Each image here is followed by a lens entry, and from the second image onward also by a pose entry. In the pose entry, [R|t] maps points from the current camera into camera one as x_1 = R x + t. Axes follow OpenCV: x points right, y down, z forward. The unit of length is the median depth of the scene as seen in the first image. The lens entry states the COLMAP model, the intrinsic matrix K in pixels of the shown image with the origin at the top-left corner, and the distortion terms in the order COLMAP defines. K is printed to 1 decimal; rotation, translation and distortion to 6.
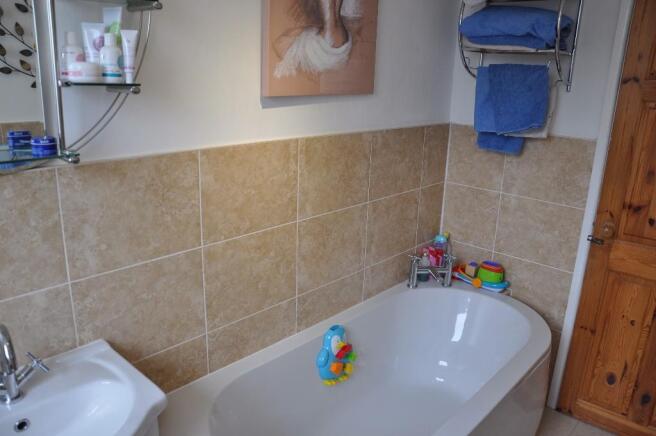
lens RADIAL K [[517.9, 0, 327.5], [0, 517.9, 227.4], [0, 0, 1]] dist [-0.148962, 0.117106]
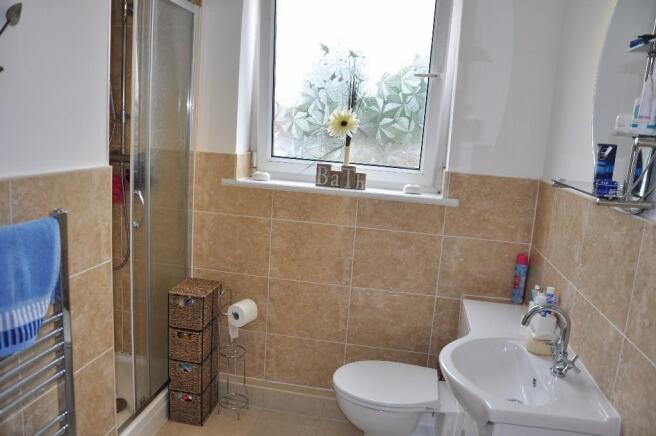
lens RADIAL K [[517.9, 0, 327.5], [0, 517.9, 227.4], [0, 0, 1]] dist [-0.148962, 0.117106]
pose [[-0.843476, 0.002760, -0.537160, 0.370812], [-0.256037, 0.877020, 0.406548, -0.238695], [0.472222, 0.480446, -0.739038, 0.981054]]
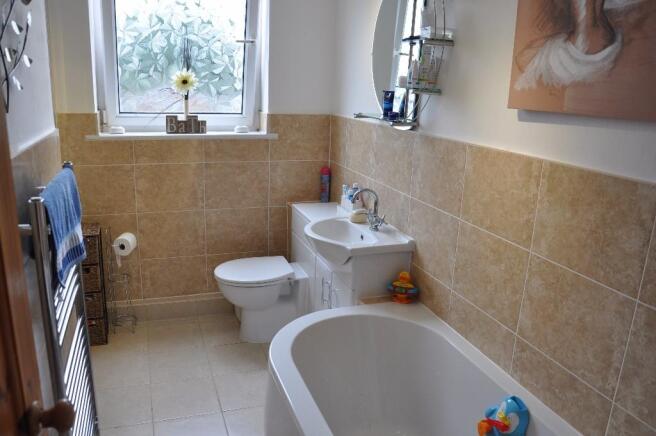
lens RADIAL K [[517.9, 0, 327.5], [0, 517.9, 227.4], [0, 0, 1]] dist [-0.148962, 0.117106]
pose [[-0.481471, 0.181144, -0.857539, 0.917952], [-0.315292, 0.877114, 0.362302, -0.274360], [0.817788, 0.444813, -0.365191, 1.085381]]
